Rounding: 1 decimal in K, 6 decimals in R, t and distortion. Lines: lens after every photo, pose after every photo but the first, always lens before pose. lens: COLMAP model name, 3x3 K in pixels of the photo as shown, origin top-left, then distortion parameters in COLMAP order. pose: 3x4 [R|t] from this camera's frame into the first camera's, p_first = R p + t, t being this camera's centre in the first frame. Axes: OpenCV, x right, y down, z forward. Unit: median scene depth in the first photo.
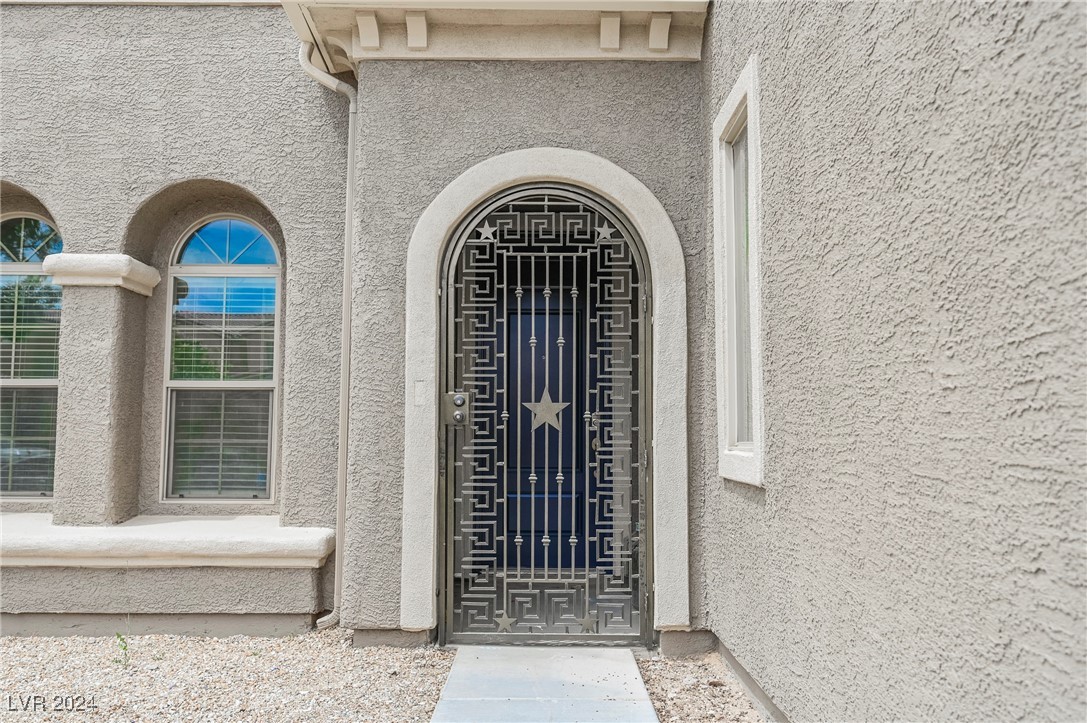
lens RADIAL K [[931.2, 0, 543.5], [0, 931.2, 361.5], [0, 0, 1]] dist [-0.002380, -0.003011]
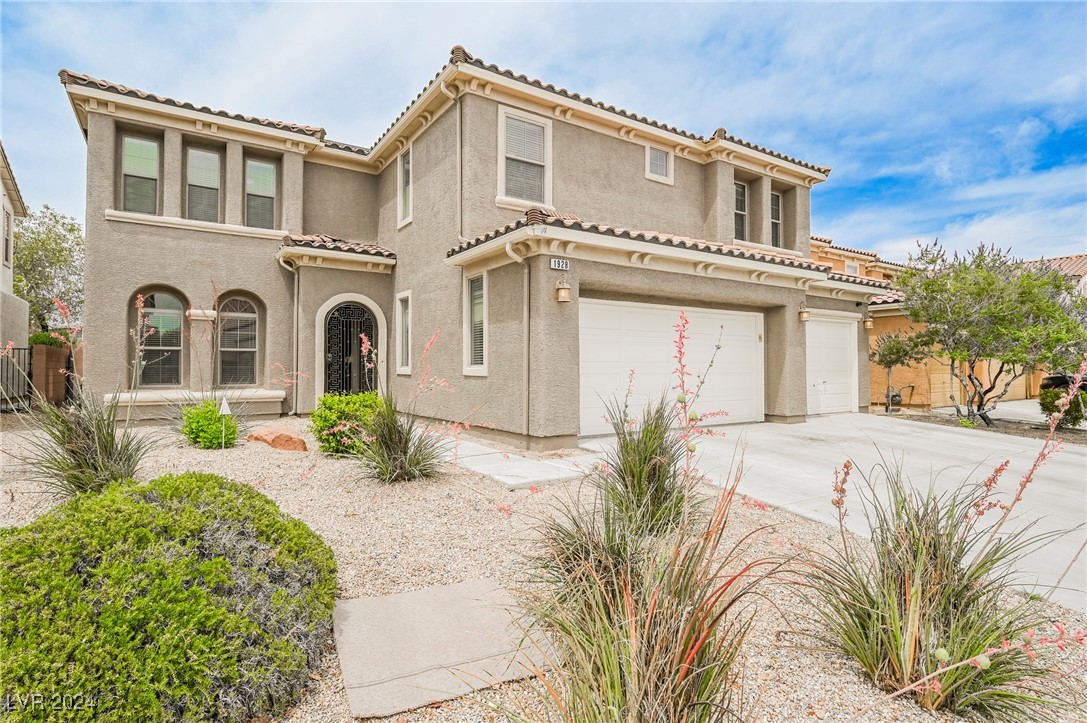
lens RADIAL K [[549.1, 0, 543.4], [0, 549.1, 357.8], [0, 0, 1]] dist [0.001310, -0.000581]
pose [[0.833030, 0.005356, 0.553202, -0.604390], [-0.044874, 0.997312, 0.057916, -0.123514], [-0.551405, -0.073070, 0.831032, -1.401727]]
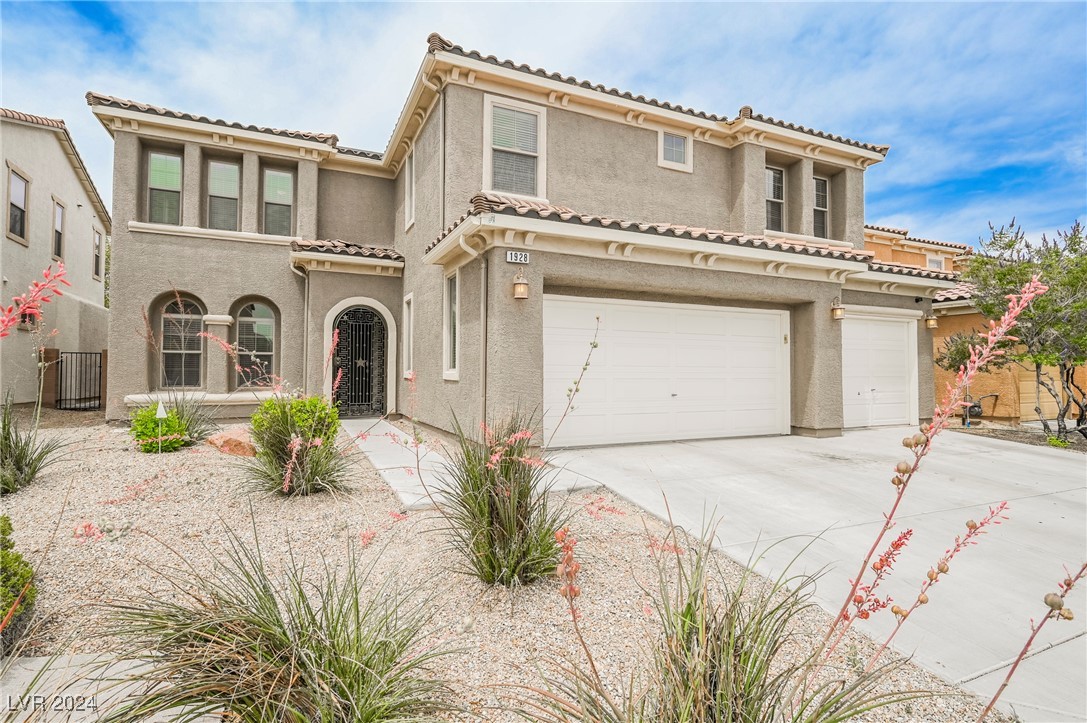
lens RADIAL K [[535.9, 0, 542.7], [0, 535.9, 358.9], [0, 0, 1]] dist [-0.001595, 0.000488]
pose [[0.907857, 0.009464, 0.419174, -0.247920], [-0.036767, 0.997691, 0.057104, -0.121008], [-0.417666, -0.067254, 0.906108, -1.401409]]
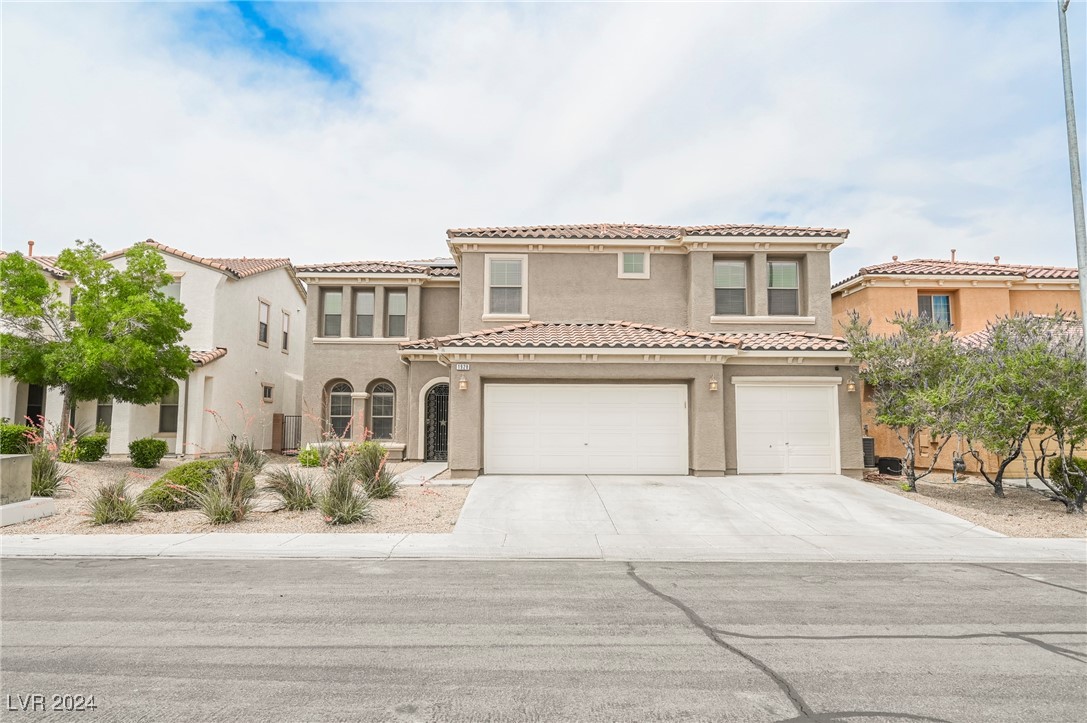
lens RADIAL K [[720.1, 0, 548.3], [0, 720.1, 360.4], [0, 0, 1]] dist [-0.000990, -0.000113]
pose [[0.999690, 0.002059, 0.024813, 0.529363], [-0.001871, 0.999969, -0.007627, -0.292520], [-0.024828, 0.007579, 0.999663, -3.405612]]
